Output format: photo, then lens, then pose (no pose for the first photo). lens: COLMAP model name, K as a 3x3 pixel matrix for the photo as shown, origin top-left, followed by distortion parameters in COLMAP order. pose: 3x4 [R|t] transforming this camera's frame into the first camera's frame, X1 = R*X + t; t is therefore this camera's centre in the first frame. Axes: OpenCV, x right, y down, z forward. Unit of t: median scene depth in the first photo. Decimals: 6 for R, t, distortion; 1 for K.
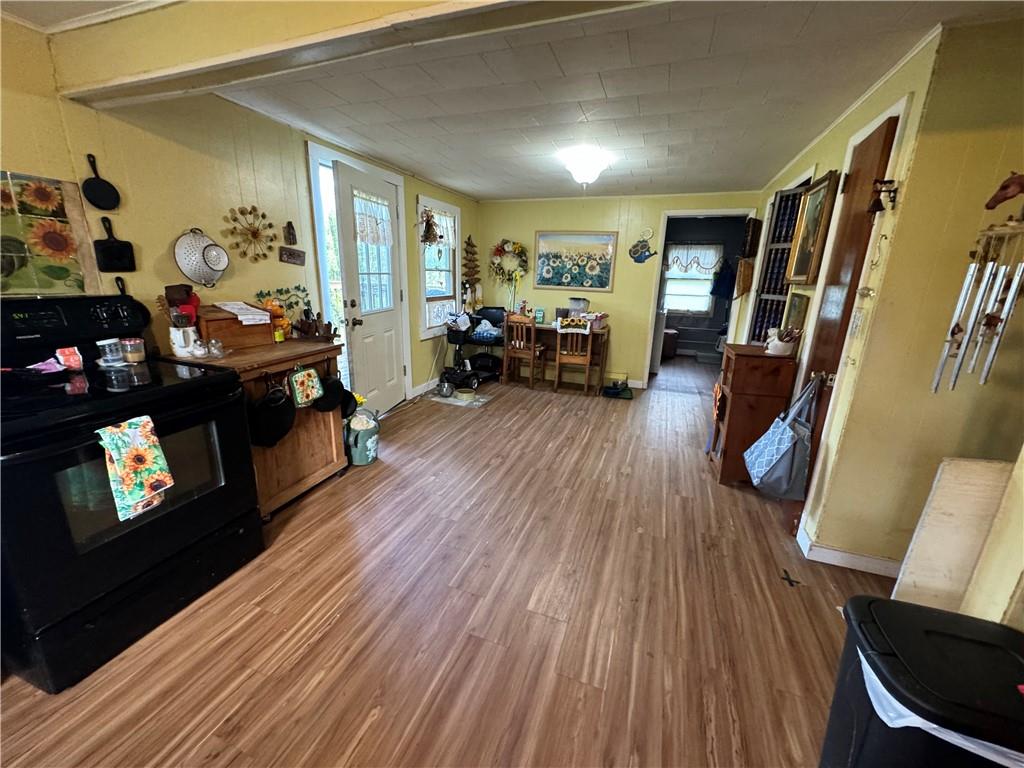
lens RADIAL K [[405.6, 0, 514.2], [0, 405.6, 383.6], [0, 0, 1]] dist [0.000315, 0.000669]
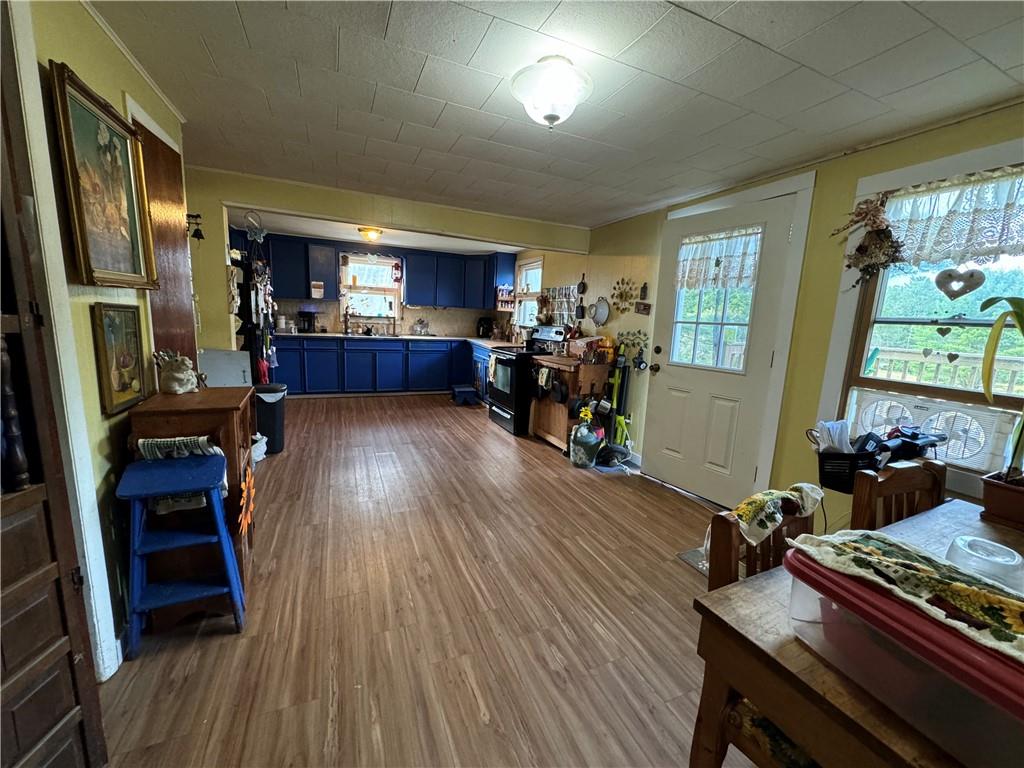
lens RADIAL K [[405.6, 0, 512.3], [0, 405.6, 384.6], [0, 0, 1]] dist [0.000315, 0.000669]
pose [[-0.724799, 0.053647, -0.686869, 0.670320], [-0.244250, 0.912201, 0.328984, -0.422339], [0.644212, 0.406215, -0.648059, 1.694561]]
